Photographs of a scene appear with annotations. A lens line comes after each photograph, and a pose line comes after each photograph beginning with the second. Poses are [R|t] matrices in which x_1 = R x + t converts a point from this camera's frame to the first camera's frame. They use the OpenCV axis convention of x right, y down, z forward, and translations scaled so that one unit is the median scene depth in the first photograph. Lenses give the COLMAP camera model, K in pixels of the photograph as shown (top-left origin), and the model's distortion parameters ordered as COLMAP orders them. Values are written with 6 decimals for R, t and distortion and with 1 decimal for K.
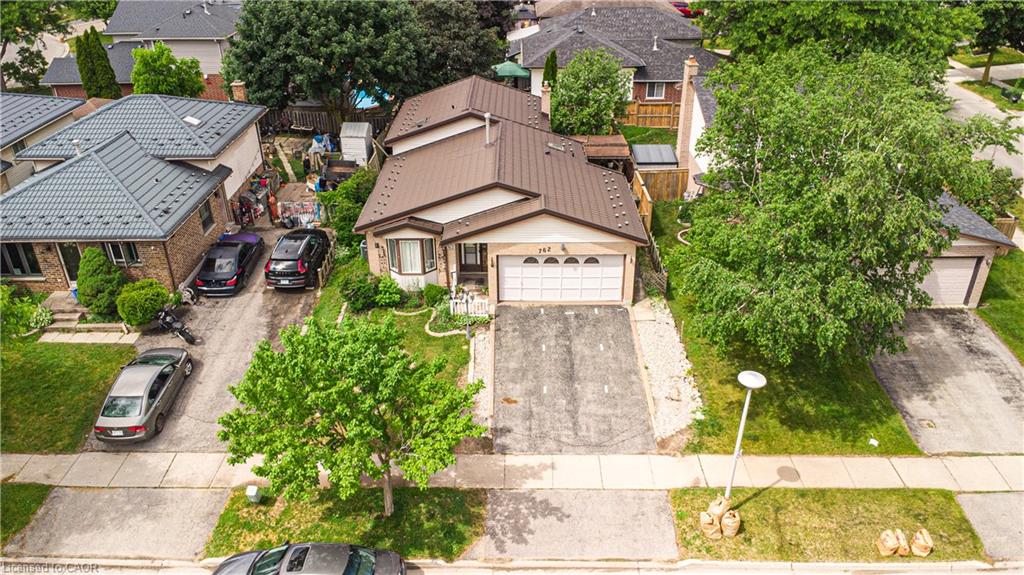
lens RADIAL K [[738.7, 0, 507.6], [0, 738.7, 289.5], [0, 0, 1]] dist [0.020567, -0.031949]
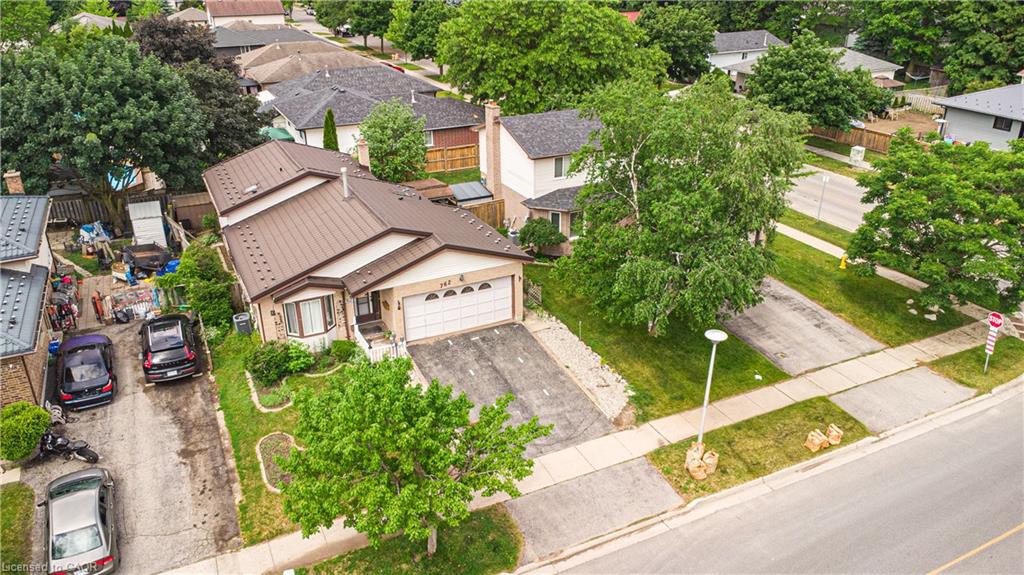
lens RADIAL K [[738.7, 0, 508.2], [0, 738.7, 287.3], [0, 0, 1]] dist [0.020567, -0.031949]
pose [[0.895620, -0.182922, 0.405469, -0.292546], [0.214496, 0.976153, -0.033410, 0.005868], [-0.389688, 0.116894, 0.913498, -0.001317]]
